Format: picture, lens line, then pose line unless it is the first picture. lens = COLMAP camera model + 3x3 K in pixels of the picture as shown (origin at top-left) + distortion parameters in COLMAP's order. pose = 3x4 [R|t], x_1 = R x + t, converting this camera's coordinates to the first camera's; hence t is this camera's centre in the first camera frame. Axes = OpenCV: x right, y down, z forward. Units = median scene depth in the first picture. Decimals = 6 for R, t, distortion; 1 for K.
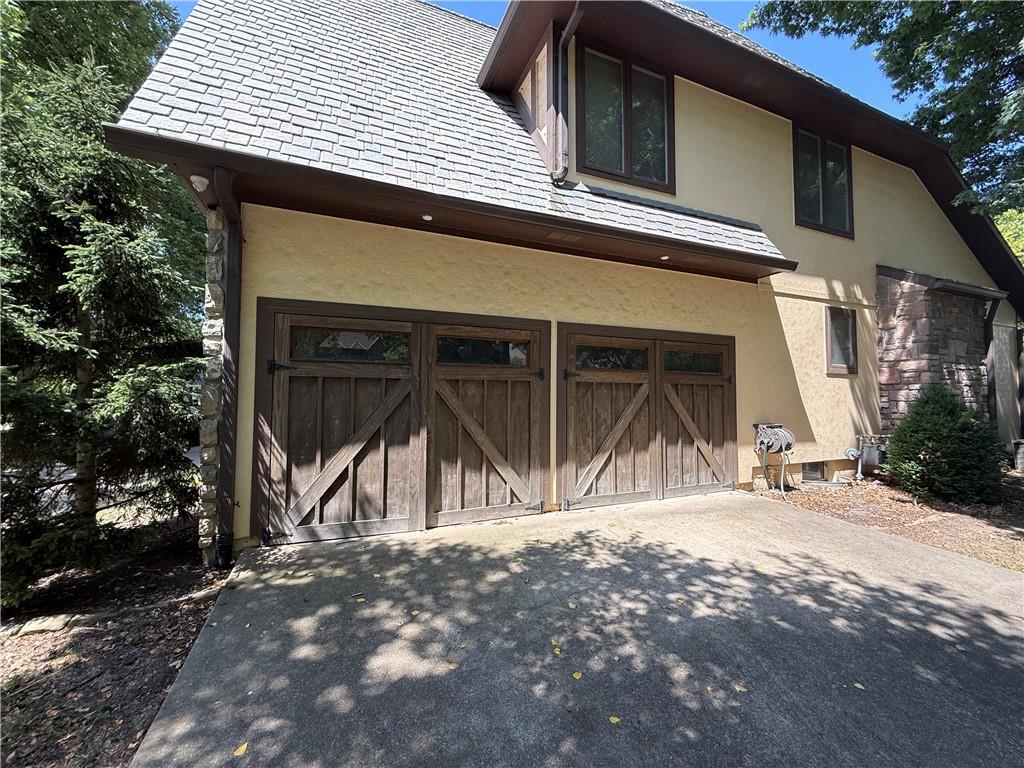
lens RADIAL K [[407.7, 0, 510.4], [0, 407.7, 384.0], [0, 0, 1]] dist [-0.000814, 0.000301]
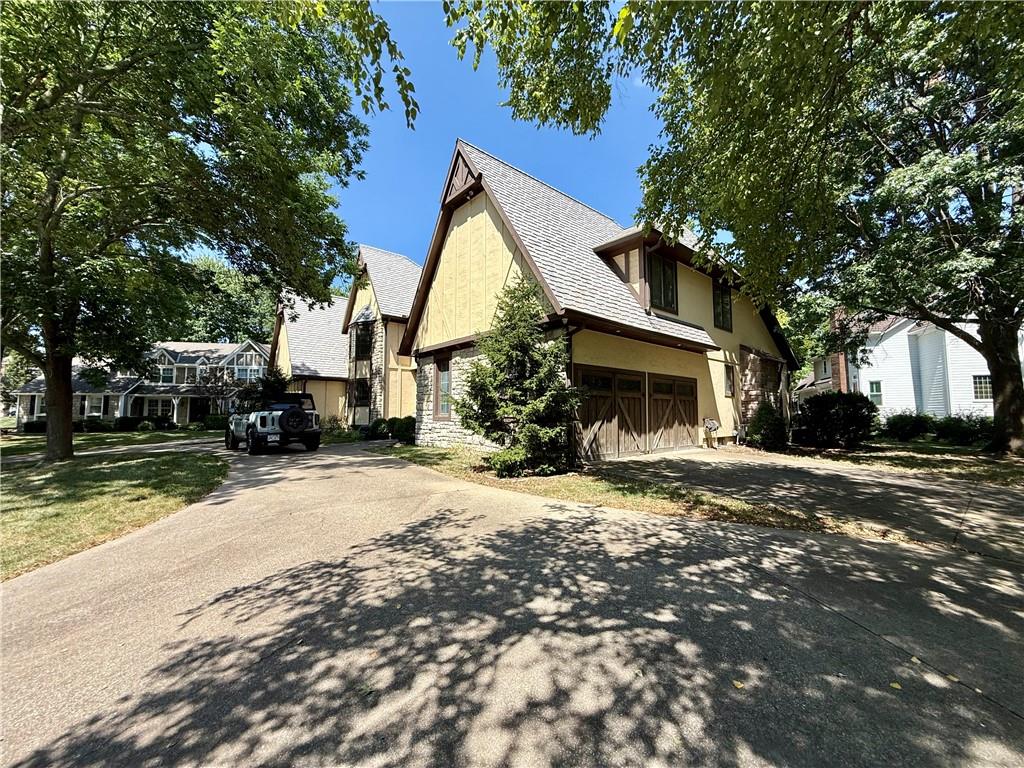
lens RADIAL K [[407.7, 0, 513.7], [0, 407.7, 383.5], [0, 0, 1]] dist [-0.000814, 0.000301]
pose [[0.951523, 0.030157, 0.306096, -1.118770], [-0.020875, 0.999219, -0.033553, 0.005873], [-0.306869, 0.025536, 0.951409, -0.837260]]
